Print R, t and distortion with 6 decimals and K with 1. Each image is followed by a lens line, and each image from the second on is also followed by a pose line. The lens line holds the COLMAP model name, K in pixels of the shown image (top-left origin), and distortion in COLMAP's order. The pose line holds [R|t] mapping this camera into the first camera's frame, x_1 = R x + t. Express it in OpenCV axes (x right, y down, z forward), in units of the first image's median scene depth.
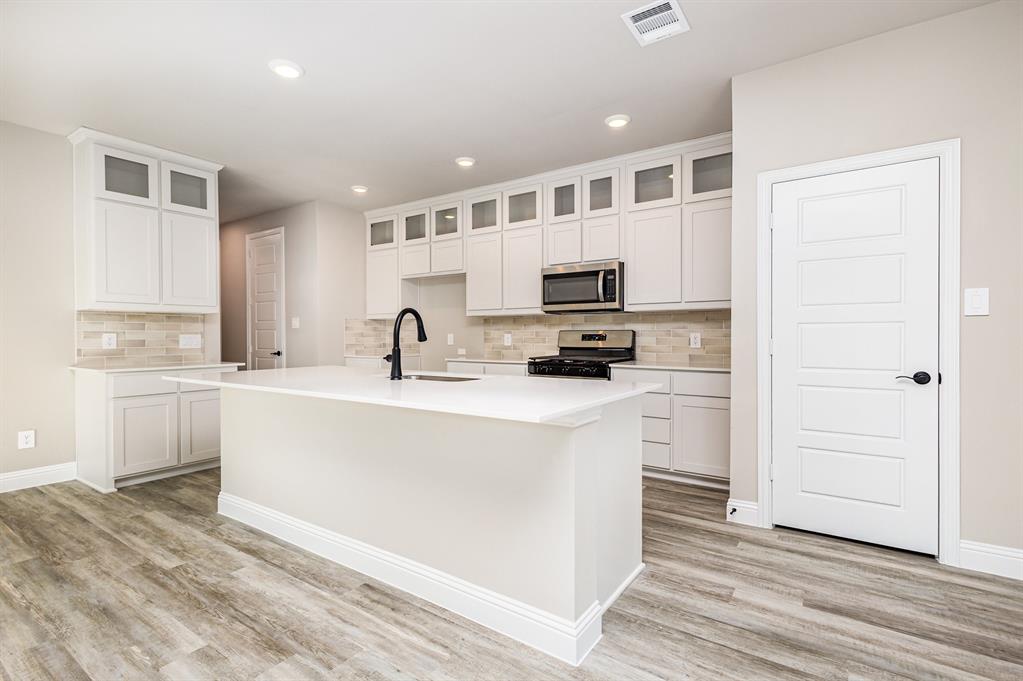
lens RADIAL K [[478.2, 0, 514.7], [0, 478.2, 339.8], [0, 0, 1]] dist [-0.000716, -0.000444]
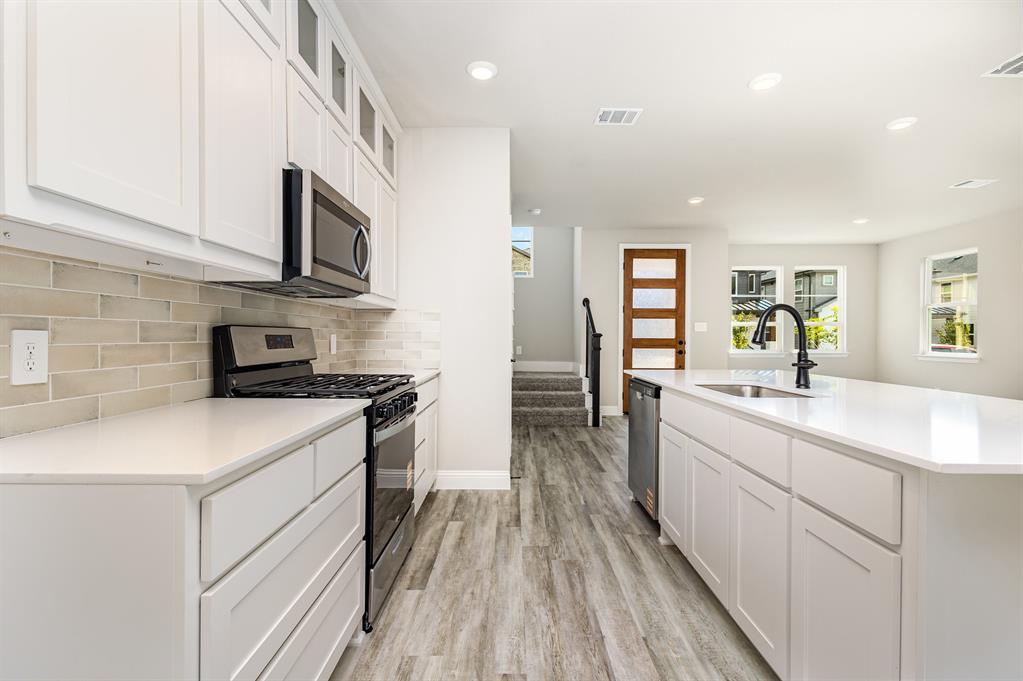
lens RADIAL K [[478.2, 0, 514.6], [0, 478.2, 339.8], [0, 0, 1]] dist [-0.000716, -0.000444]
pose [[-0.572579, -0.002077, 0.819847, -0.590879], [0.005637, 0.999963, 0.006470, -0.014823], [-0.819830, 0.008327, -0.572546, 1.747681]]
